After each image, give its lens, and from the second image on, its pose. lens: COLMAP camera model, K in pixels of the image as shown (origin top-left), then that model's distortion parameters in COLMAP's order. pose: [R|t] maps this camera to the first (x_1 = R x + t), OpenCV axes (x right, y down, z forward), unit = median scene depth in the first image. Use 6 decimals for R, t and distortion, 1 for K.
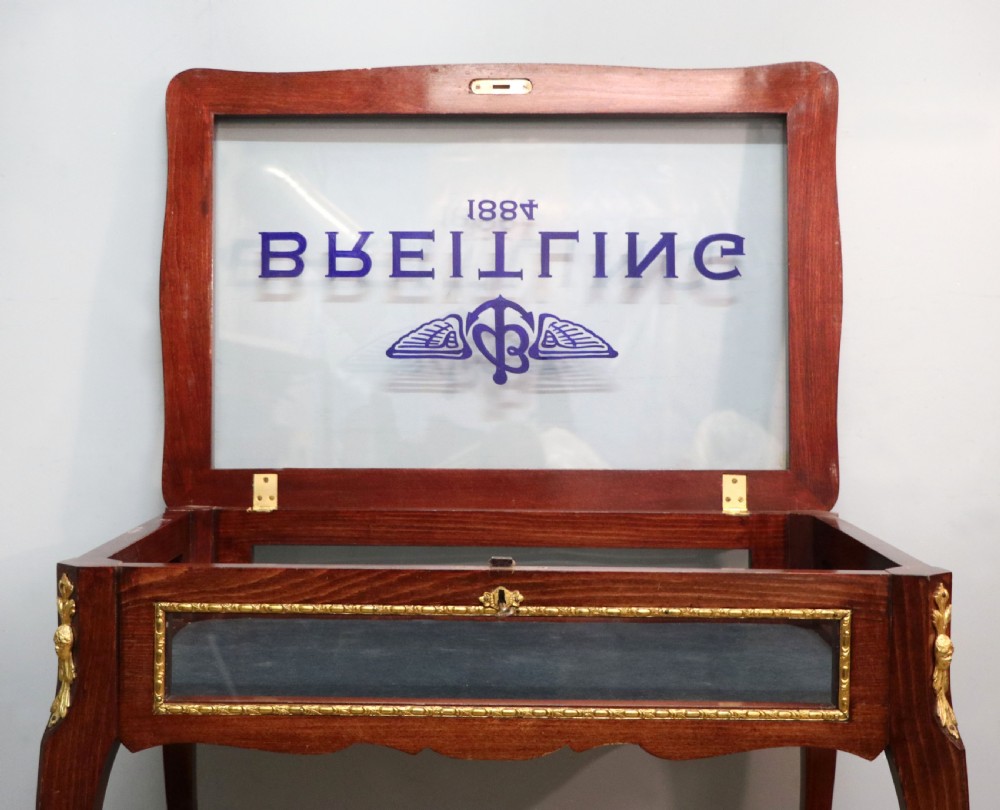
lens RADIAL K [[1624.1, 0, 463.3], [0, 1624.1, 410.7], [0, 0, 1]] dist [0.005806, 0.000000]
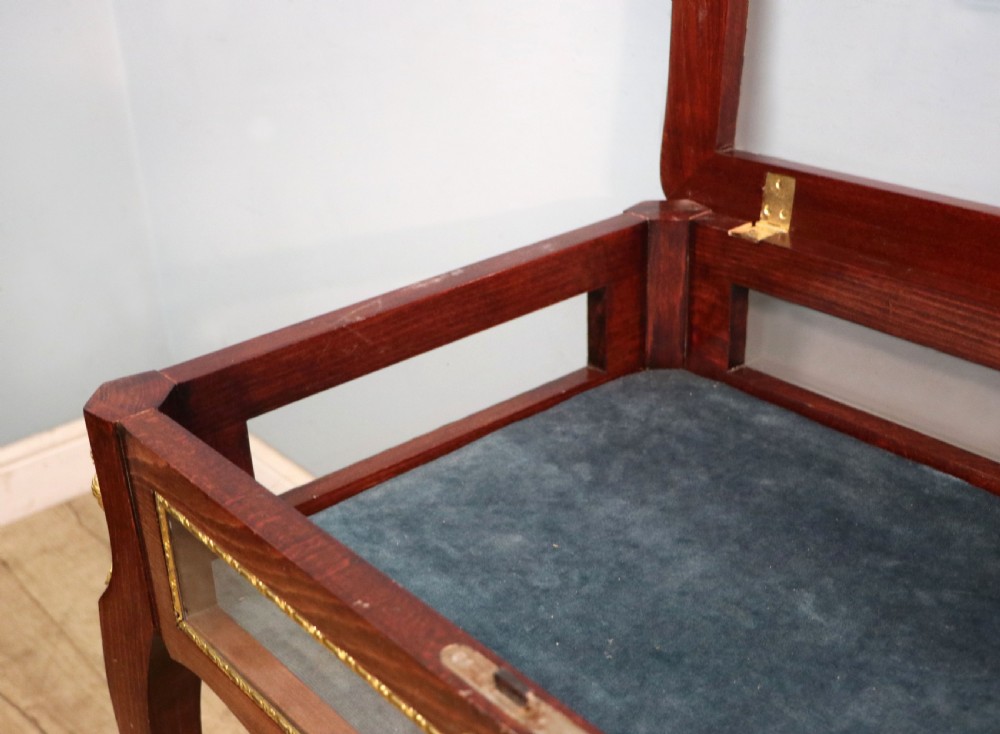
lens RADIAL K [[1256.5, 0, 435.3], [0, 1256.5, 378.2], [0, 0, 1]] dist [-0.044160, 0.000000]
pose [[0.627726, 0.299969, -0.718316, 0.233597], [0.029629, 0.912895, 0.407117, -0.126840], [0.777870, -0.276841, 0.564161, 0.814948]]
